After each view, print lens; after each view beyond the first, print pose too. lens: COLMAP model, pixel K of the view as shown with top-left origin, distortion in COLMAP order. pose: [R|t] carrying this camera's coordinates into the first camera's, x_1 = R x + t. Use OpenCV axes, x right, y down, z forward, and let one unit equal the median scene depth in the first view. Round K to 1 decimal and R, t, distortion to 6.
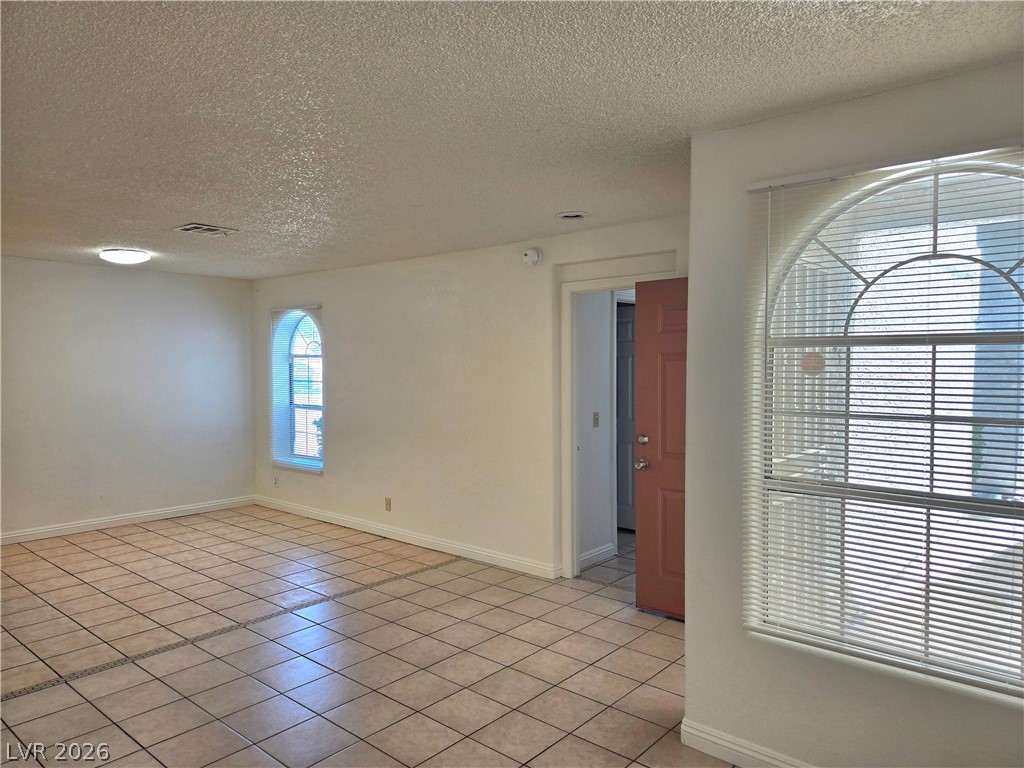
lens RADIAL K [[688.7, 0, 508.7], [0, 688.7, 386.4], [0, 0, 1]] dist [0.054490, -0.044690]
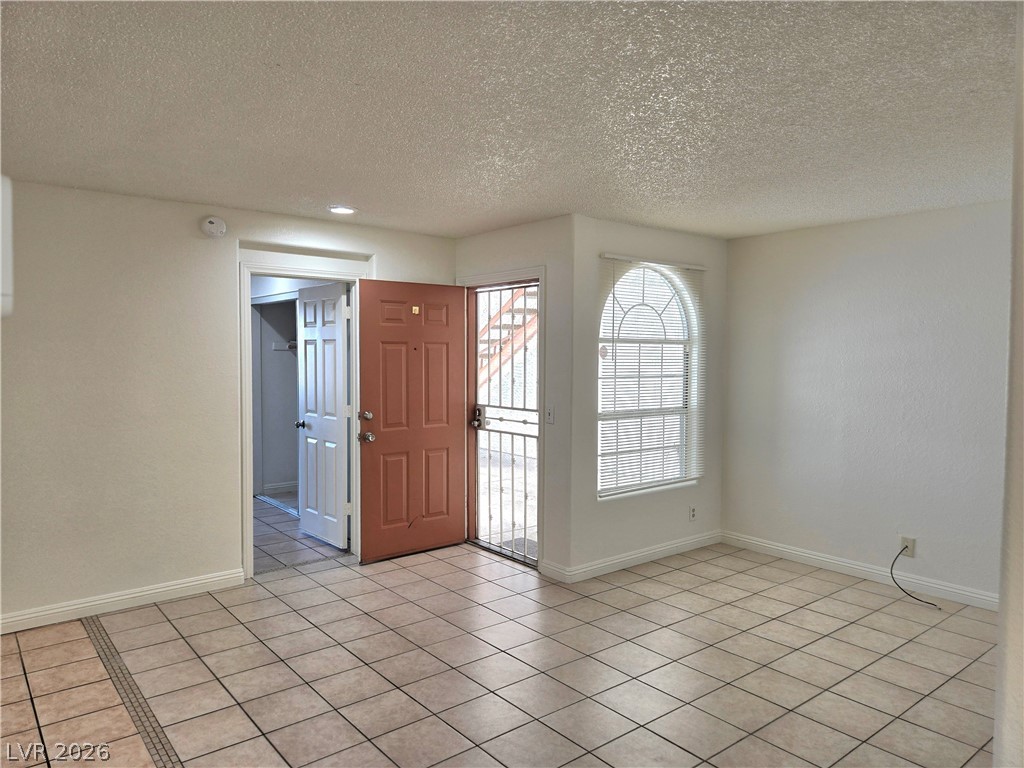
lens RADIAL K [[688.7, 0, 514.0], [0, 688.7, 377.3], [0, 0, 1]] dist [0.054490, -0.044690]
pose [[0.172827, -0.034504, 0.984348, -0.862895], [0.026548, 0.999186, 0.030362, -0.015627], [-0.984594, 0.020885, 0.173602, 0.532666]]
